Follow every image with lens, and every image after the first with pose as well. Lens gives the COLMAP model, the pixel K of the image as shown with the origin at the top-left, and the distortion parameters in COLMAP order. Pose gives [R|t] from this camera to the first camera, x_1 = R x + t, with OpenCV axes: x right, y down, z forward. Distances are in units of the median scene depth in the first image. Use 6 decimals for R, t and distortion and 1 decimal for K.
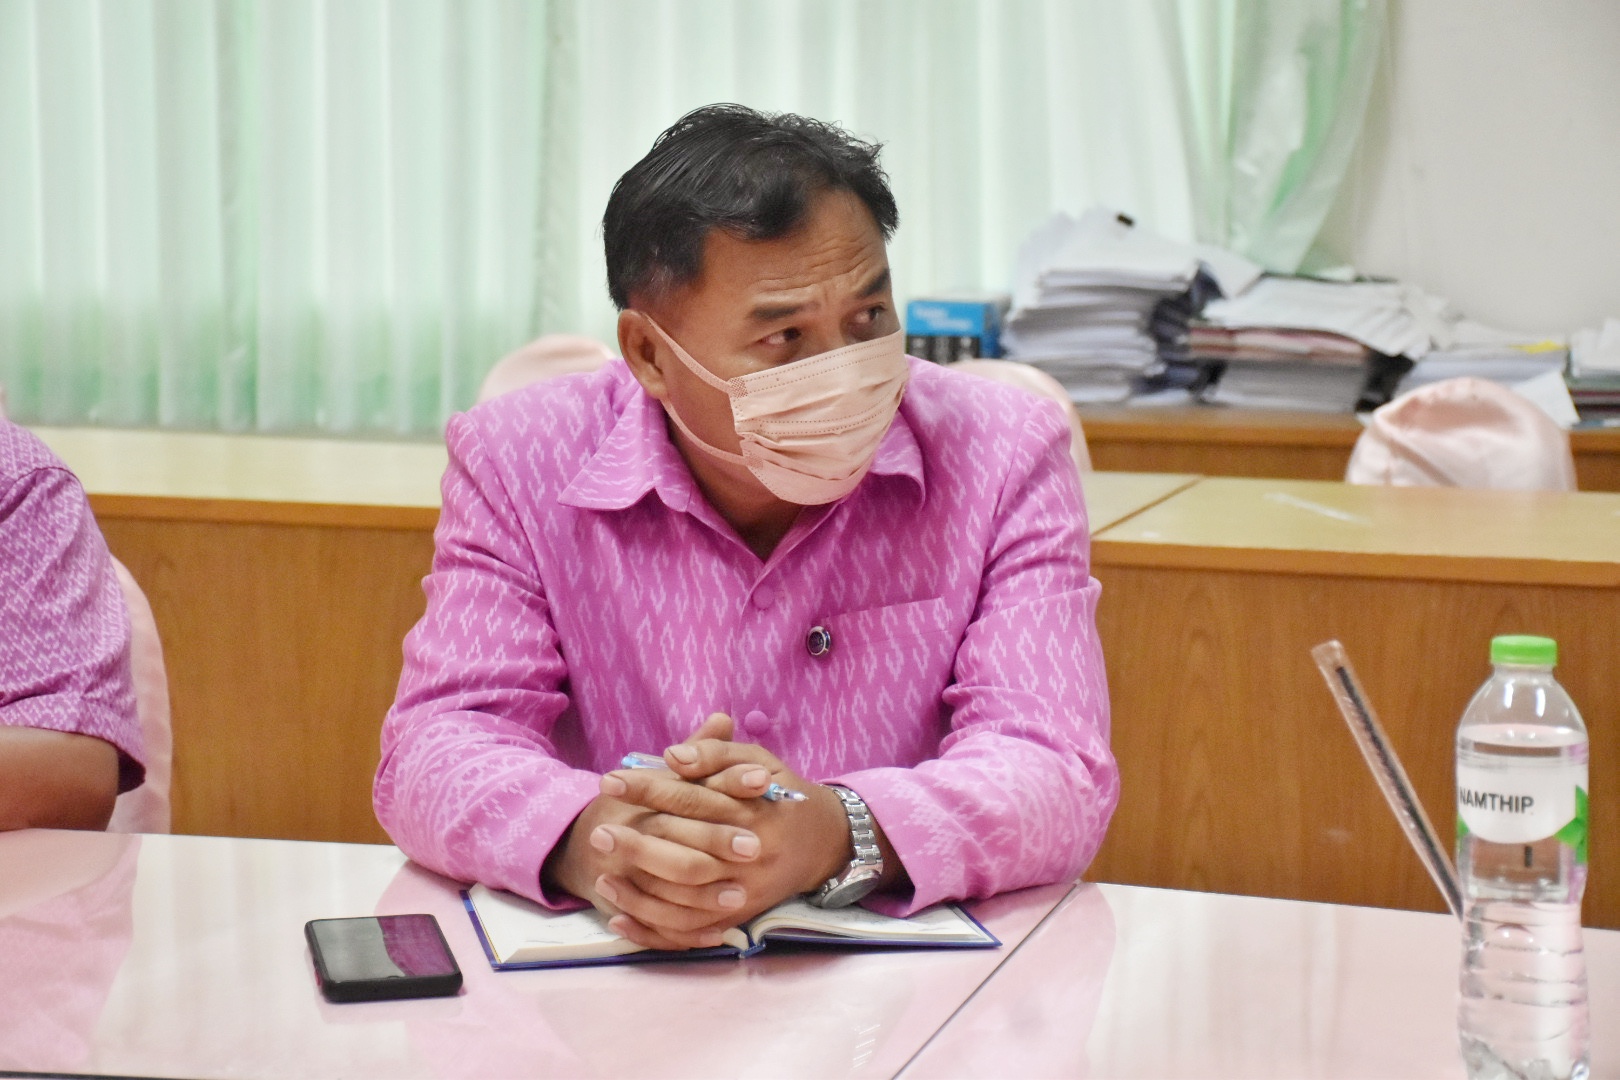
lens RADIAL K [[3907.0, 0, 810.5], [0, 3907.0, 539.7], [0, 0, 1]] dist [0.032346, 0.000000]
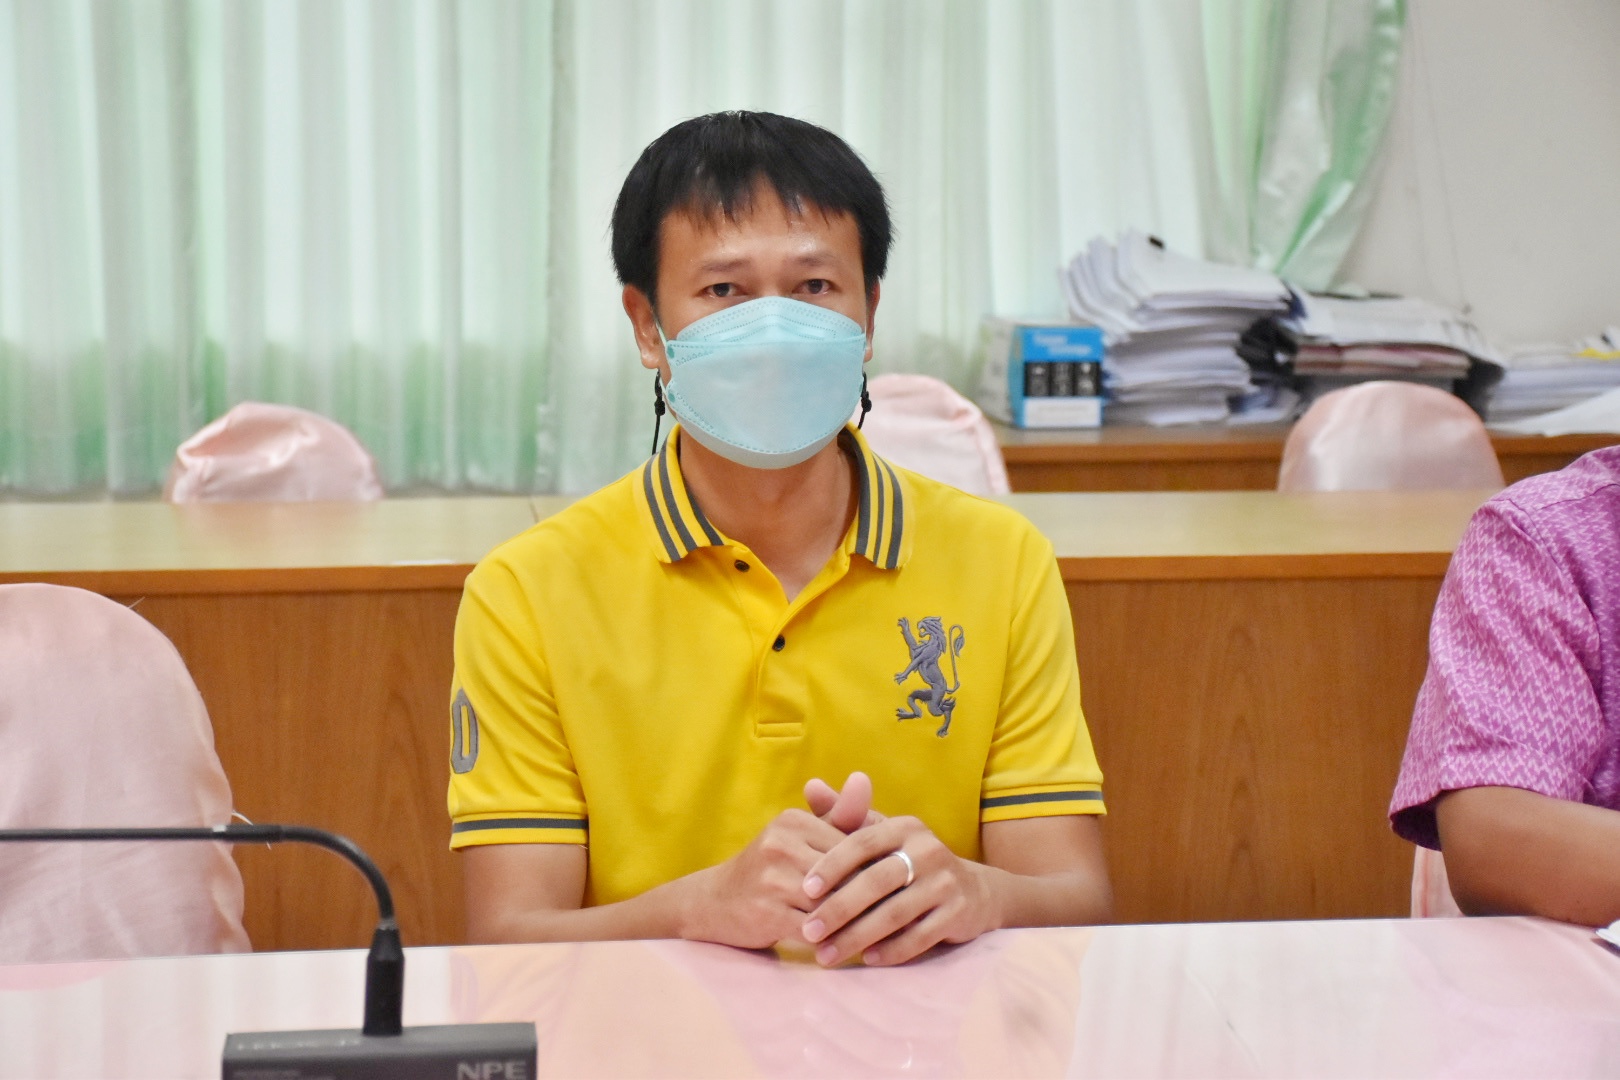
lens RADIAL K [[3907.0, 0, 809.0], [0, 3907.0, 534.8], [0, 0, 1]] dist [0.032346, 0.000000]
pose [[0.893247, -0.052905, 0.446442, -0.465546], [0.054618, 0.998466, 0.009043, -0.020596], [-0.446236, 0.016306, 0.894767, 0.137393]]
